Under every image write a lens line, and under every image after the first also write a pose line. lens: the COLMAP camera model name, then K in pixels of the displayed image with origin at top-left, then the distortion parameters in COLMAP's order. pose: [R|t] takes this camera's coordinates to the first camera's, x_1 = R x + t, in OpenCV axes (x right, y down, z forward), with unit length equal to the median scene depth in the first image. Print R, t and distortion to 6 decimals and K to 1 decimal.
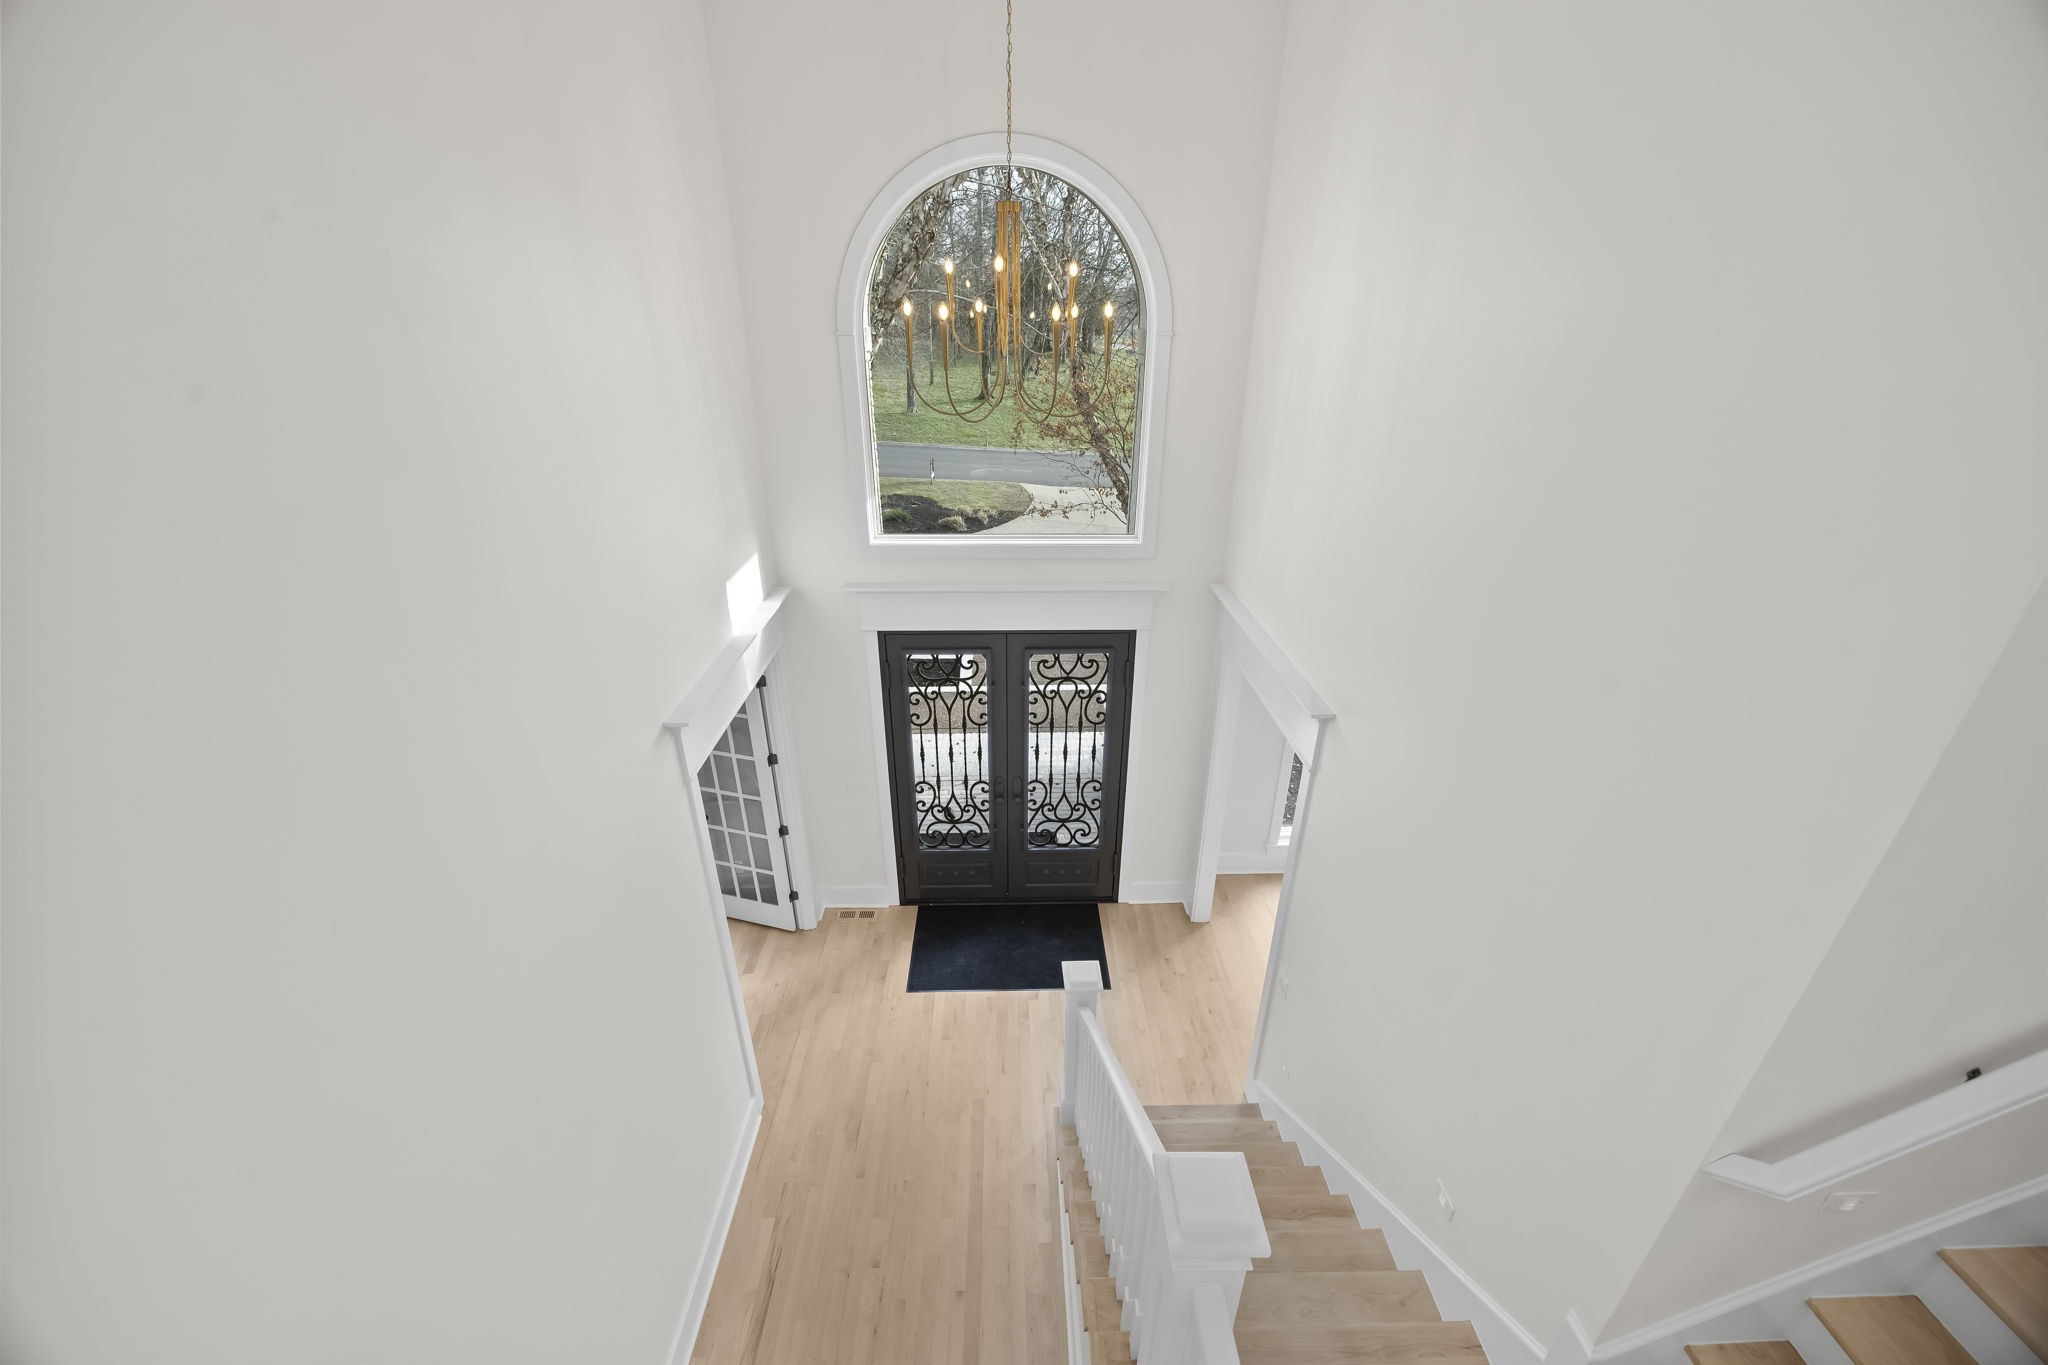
lens RADIAL K [[780.7, 0, 1025.0], [0, 780.7, 662.7], [0, 0, 1]] dist [-0.002453, 0.000066]
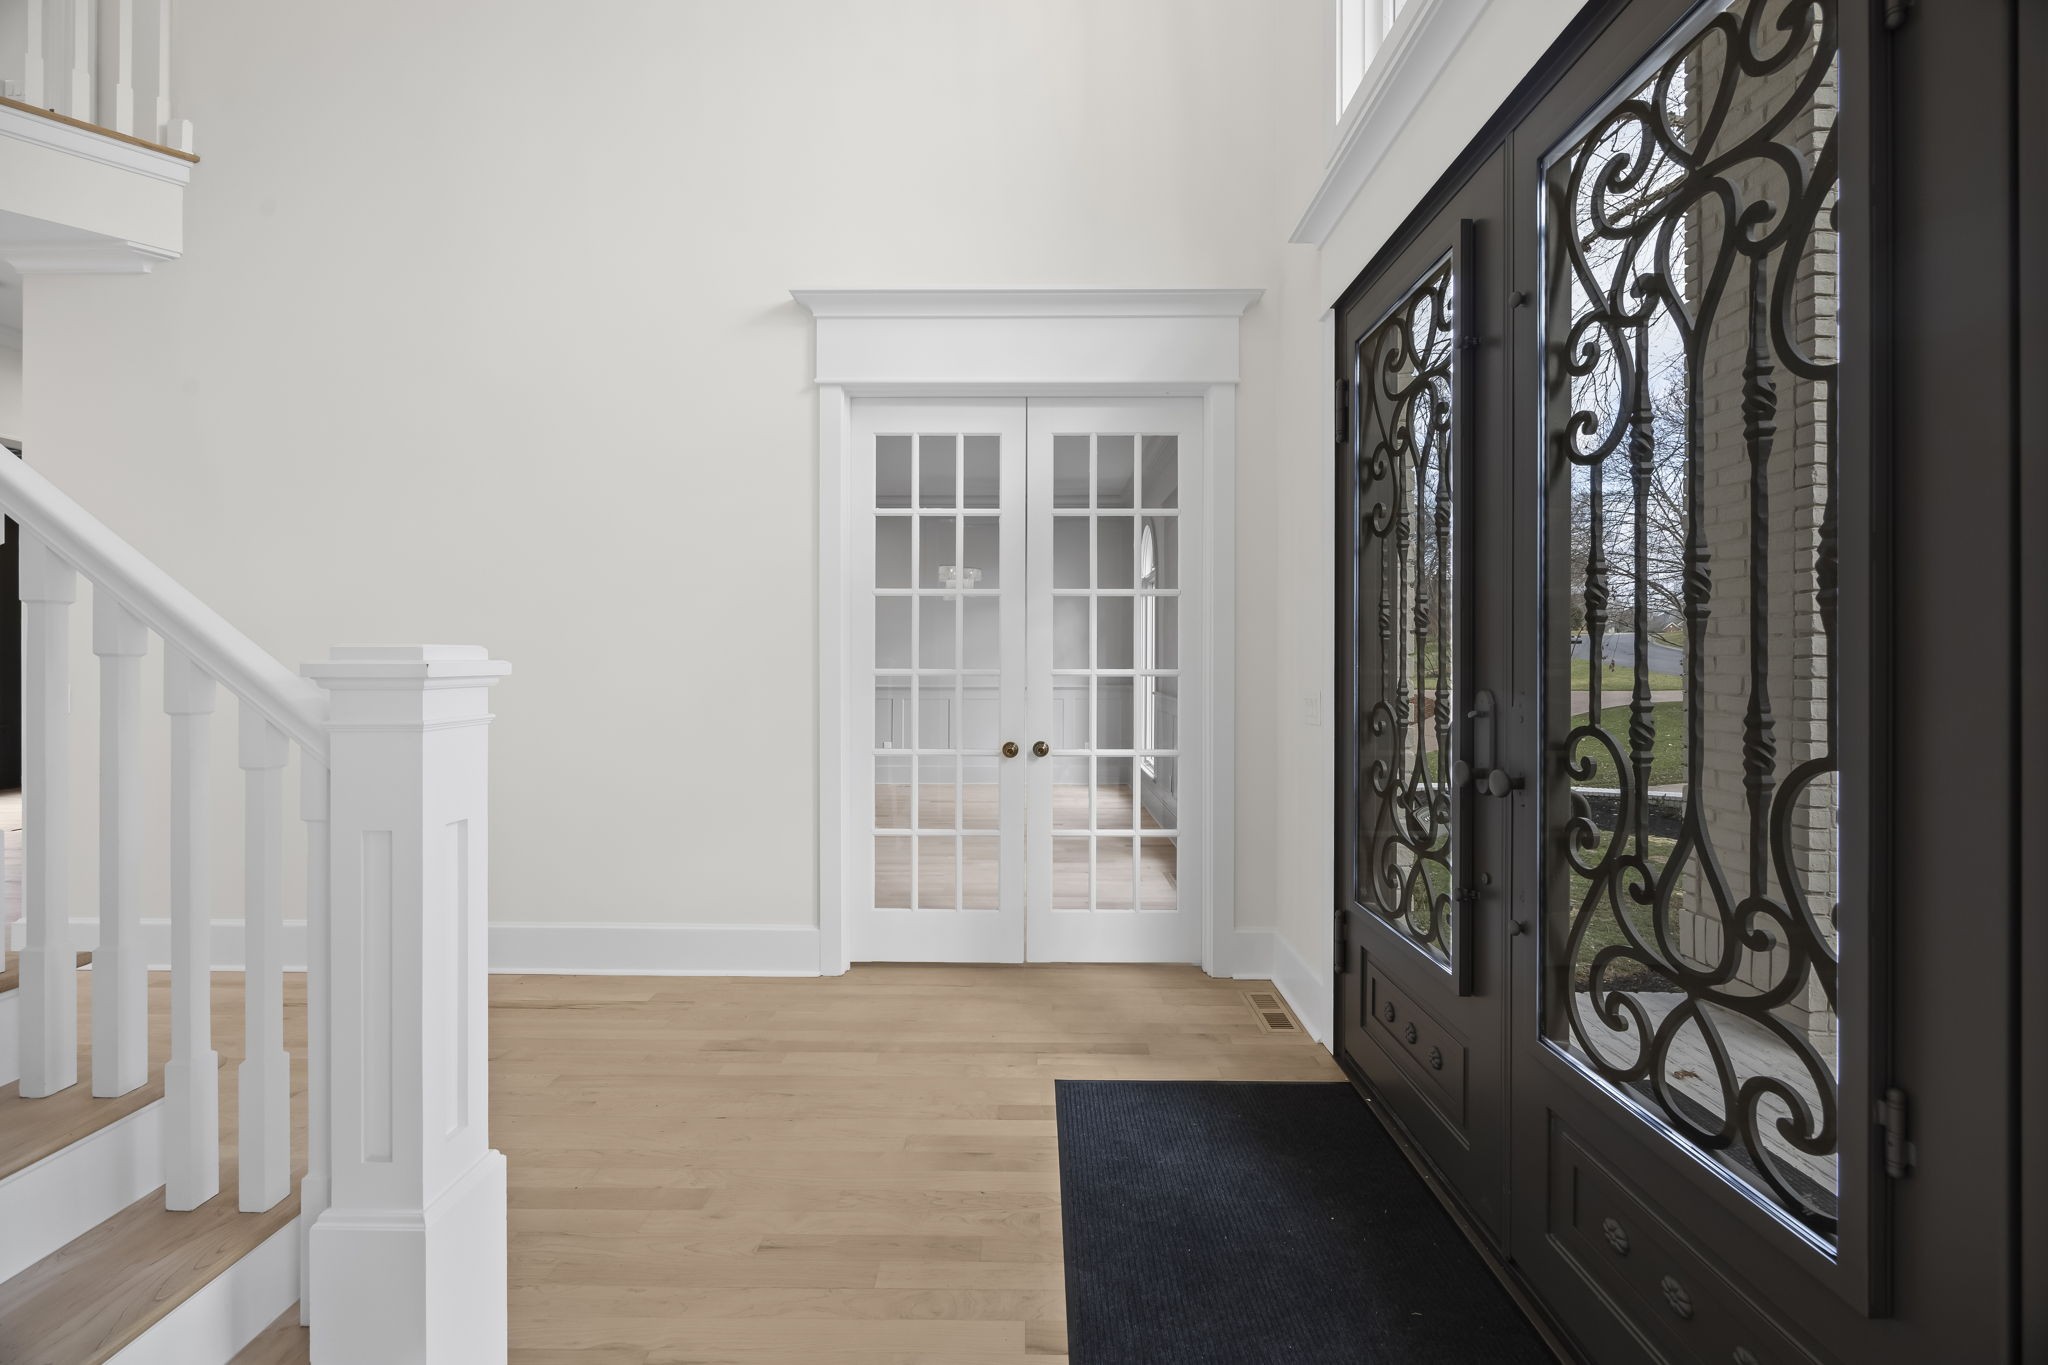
lens RADIAL K [[780.7, 0, 1025.0], [0, 780.7, 662.7], [0, 0, 1]] dist [-0.002453, 0.000066]
pose [[-0.036398, -0.000826, -0.999337, 0.267967], [-0.405907, 0.913807, 0.014029, 0.207878], [0.913189, 0.406149, -0.033596, 0.879143]]
